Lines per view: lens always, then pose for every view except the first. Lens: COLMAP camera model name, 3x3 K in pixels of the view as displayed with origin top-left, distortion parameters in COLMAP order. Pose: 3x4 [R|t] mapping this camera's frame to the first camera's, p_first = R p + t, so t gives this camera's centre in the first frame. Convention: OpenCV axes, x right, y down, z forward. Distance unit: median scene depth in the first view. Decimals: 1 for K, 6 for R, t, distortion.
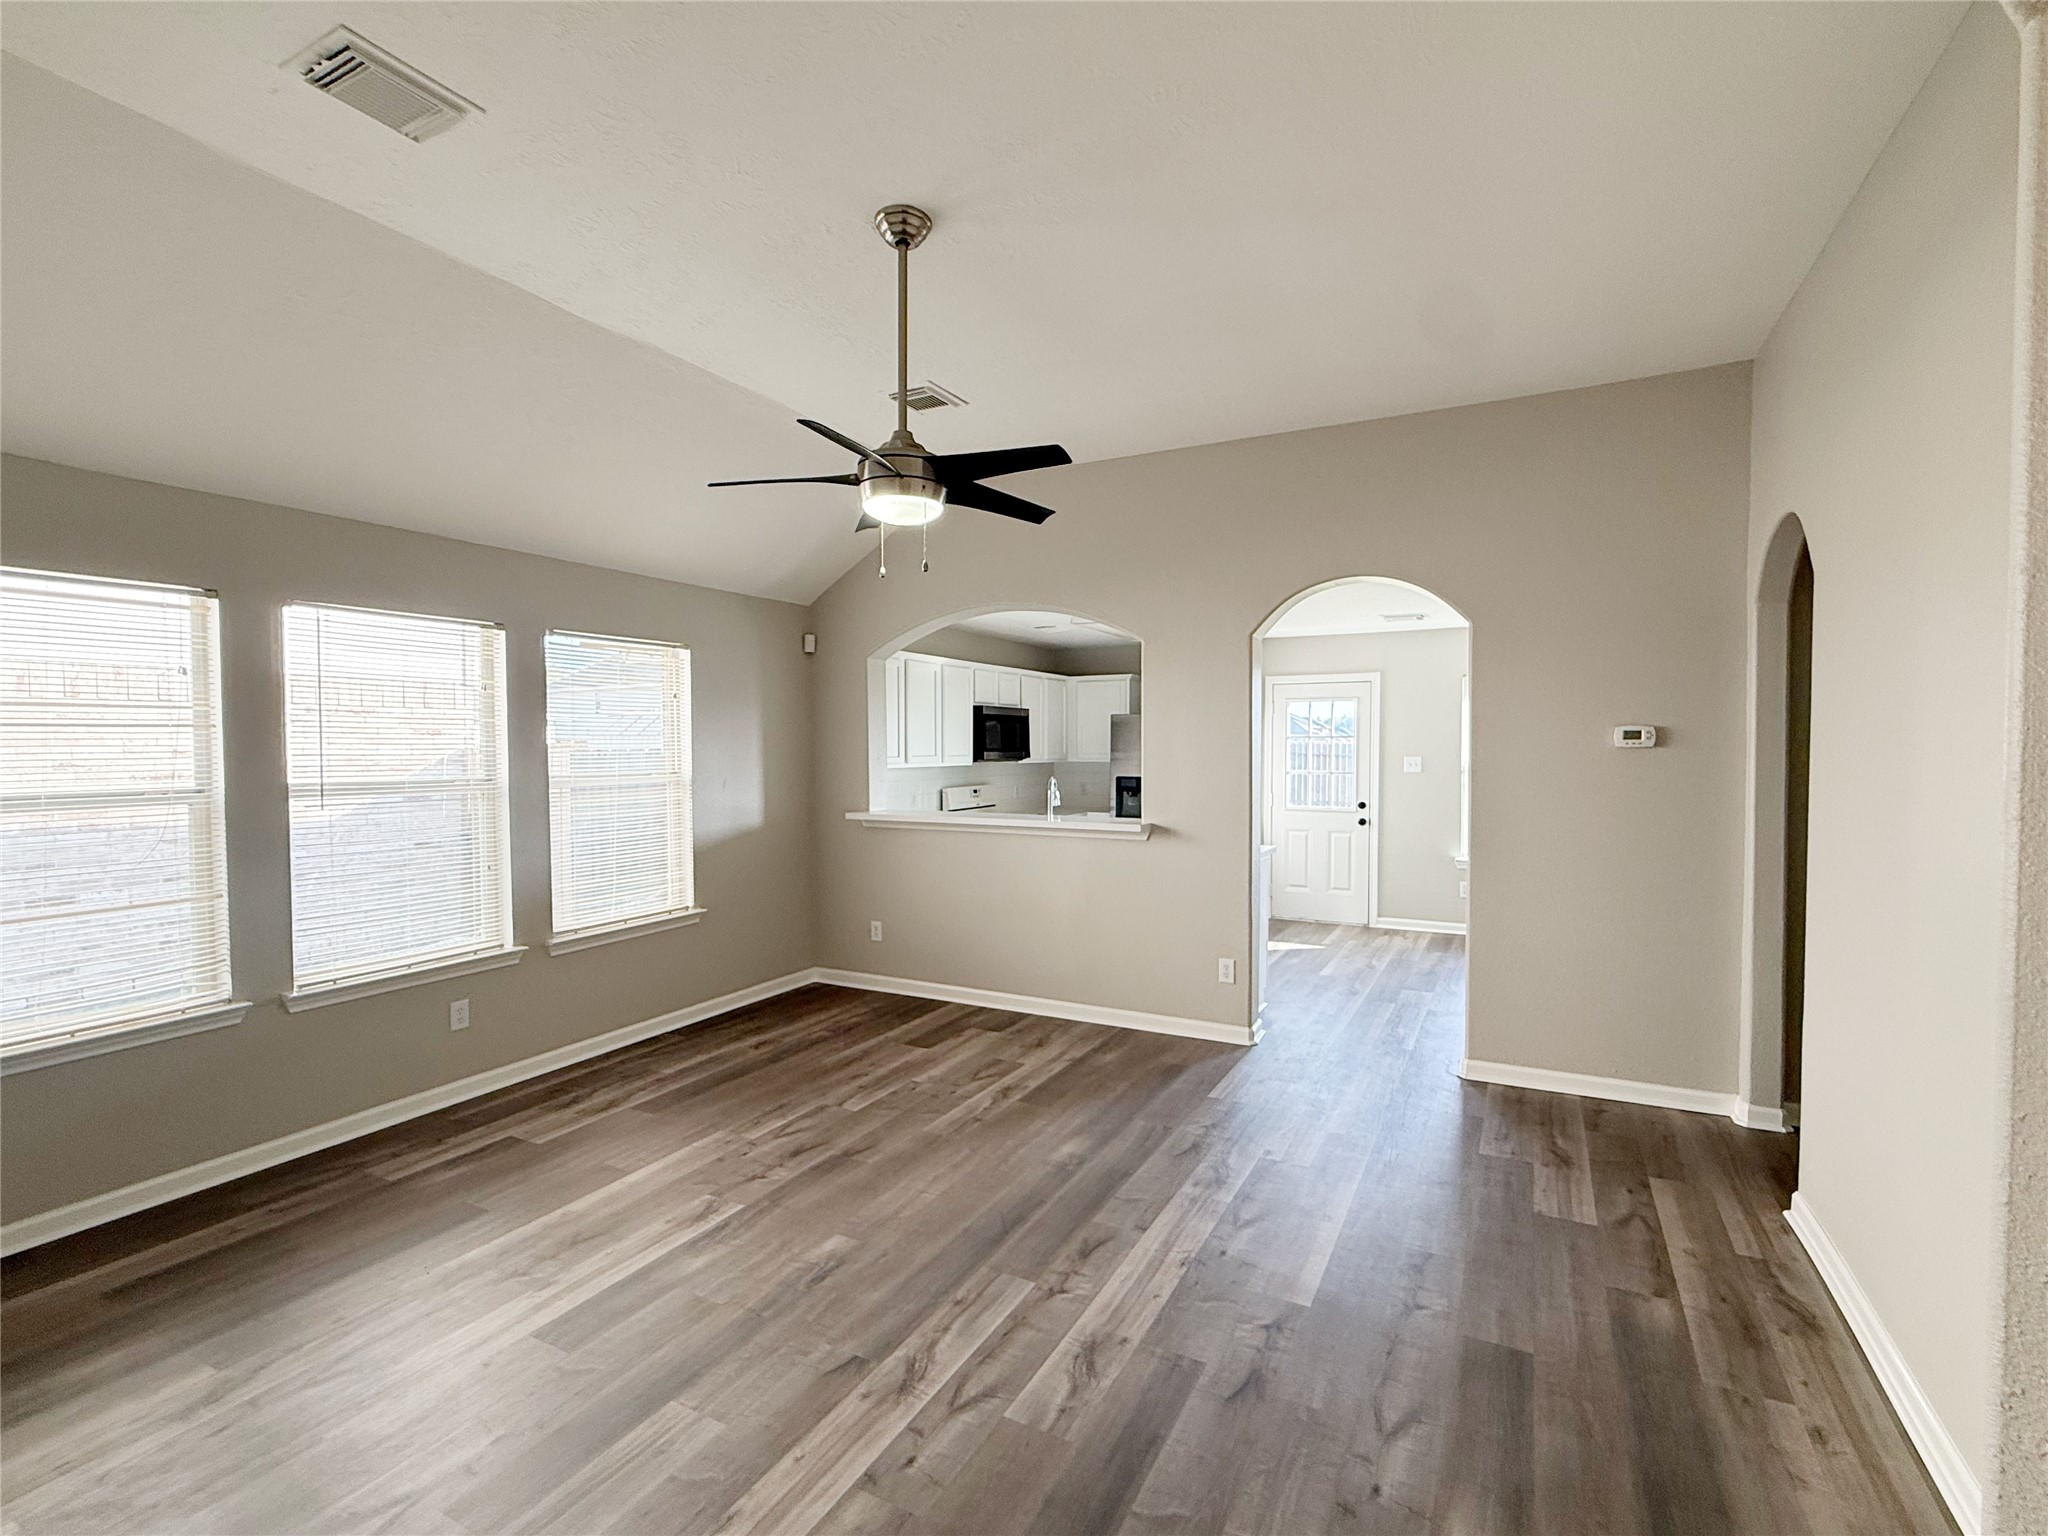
lens RADIAL K [[976.4, 0, 1024.0], [0, 976.4, 768.0], [0, 0, 1]] dist [-0.000504, 0.012475]
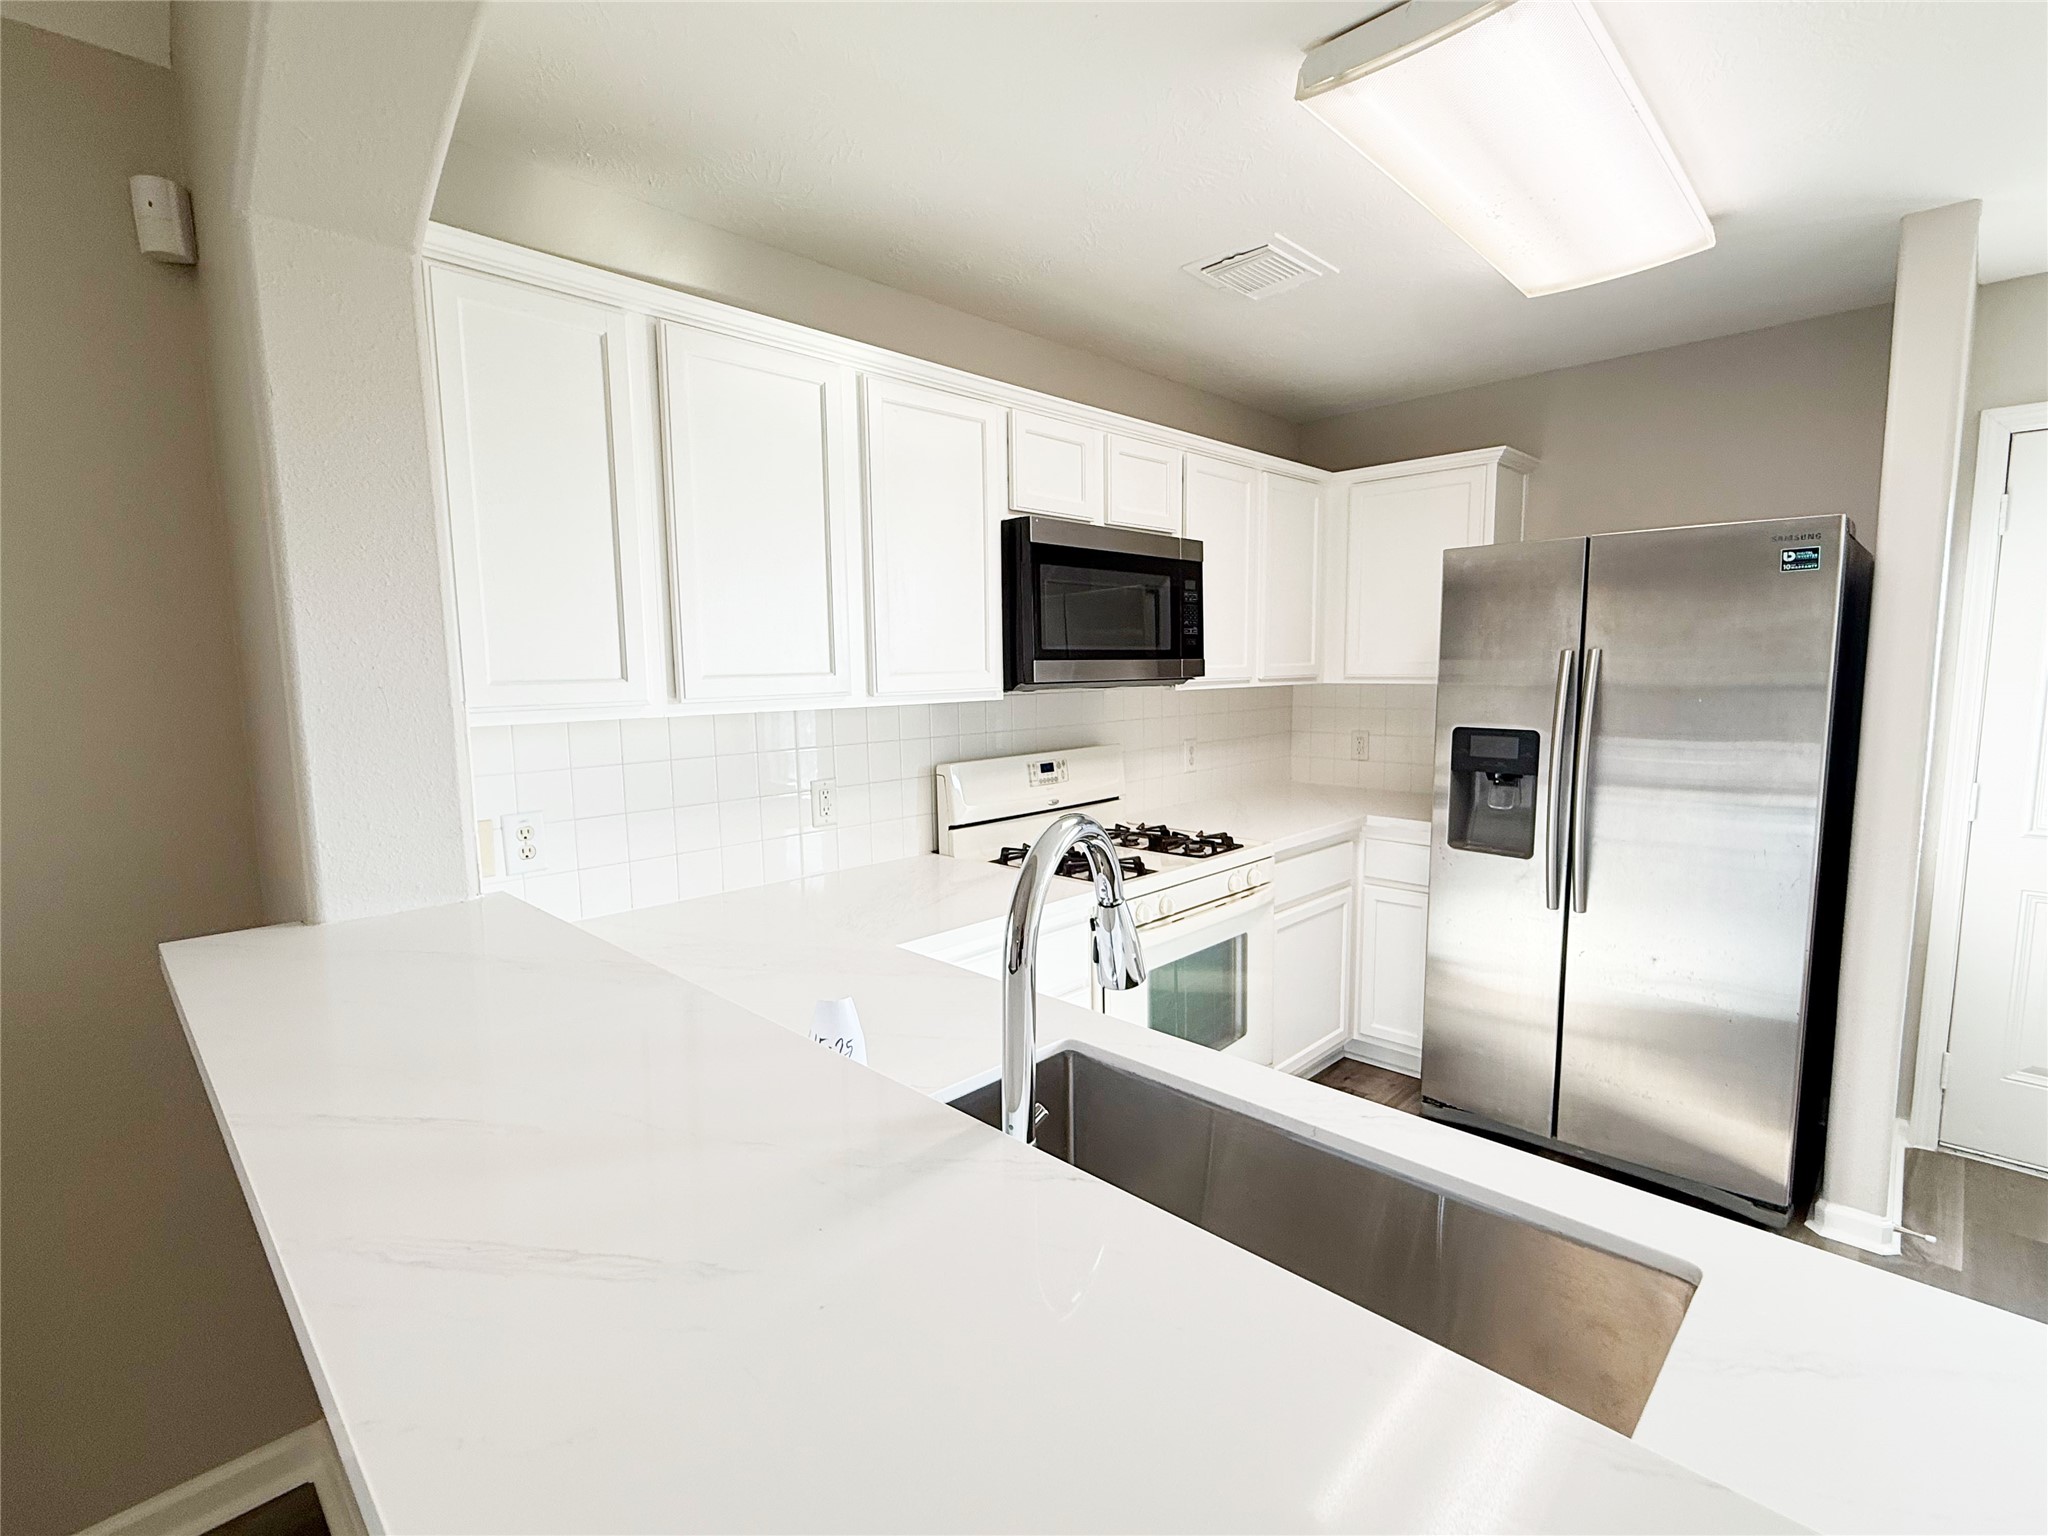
lens RADIAL K [[976.4, 0, 1024.0], [0, 976.4, 768.0], [0, 0, 1]] dist [-0.000504, 0.012475]
pose [[0.956352, 0.026321, -0.291031, 0.049483], [0.000184, 0.995881, 0.090675, -0.009561], [0.292218, -0.086771, 0.952407, 0.633901]]
